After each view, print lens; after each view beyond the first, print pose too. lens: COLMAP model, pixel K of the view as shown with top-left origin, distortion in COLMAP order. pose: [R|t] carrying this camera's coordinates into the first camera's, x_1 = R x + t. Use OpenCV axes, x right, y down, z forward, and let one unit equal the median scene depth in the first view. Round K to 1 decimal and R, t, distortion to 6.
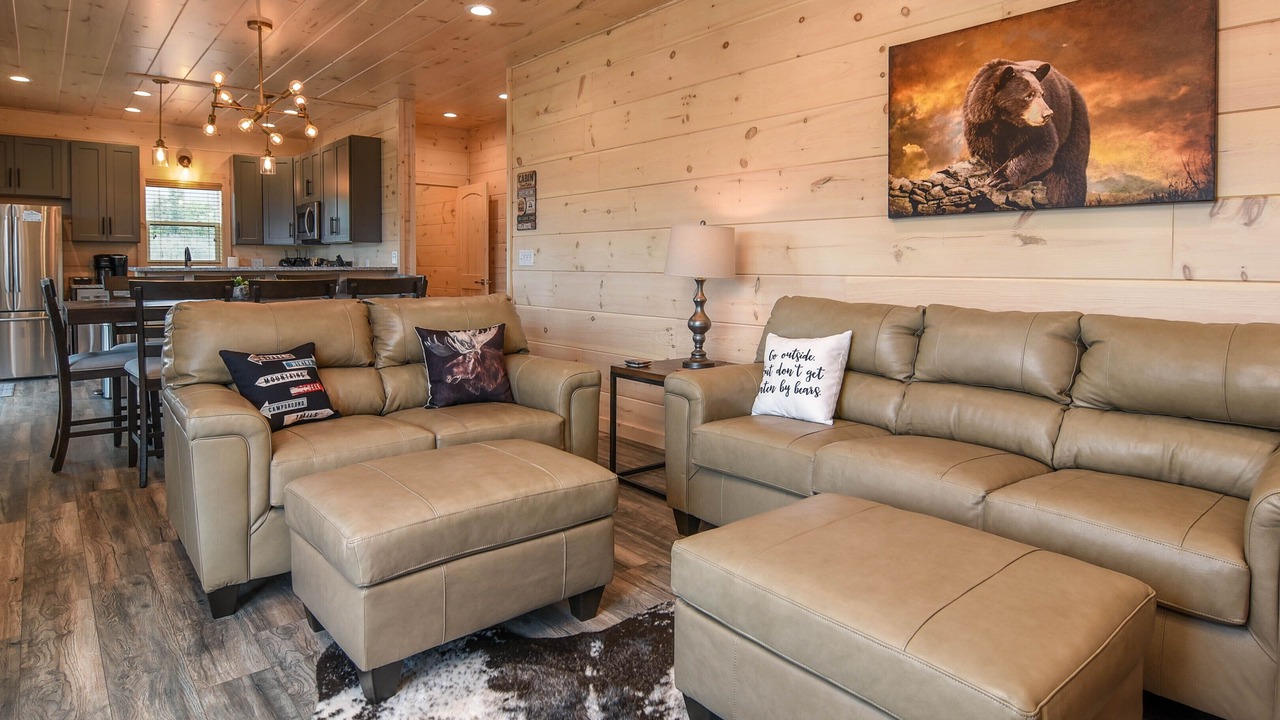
lens RADIAL K [[710.3, 0, 643.9], [0, 710.3, 294.8], [0, 0, 1]] dist [-0.016725, -0.001553]
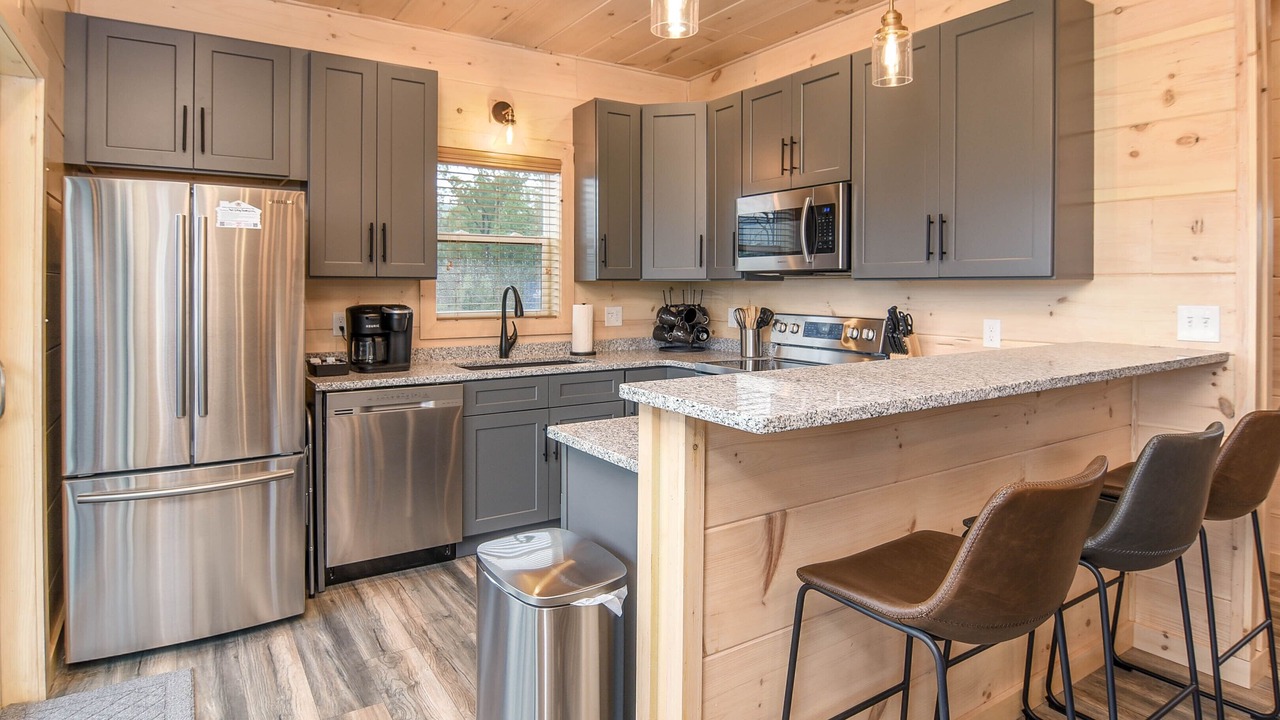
lens RADIAL K [[710.3, 0, 643.9], [0, 710.3, 294.8], [0, 0, 1]] dist [-0.016725, -0.001553]
pose [[0.992734, -0.004901, -0.120232, -0.525168], [0.000385, 0.999294, -0.037560, -0.046167], [0.120331, 0.037241, 0.992035, 0.557499]]
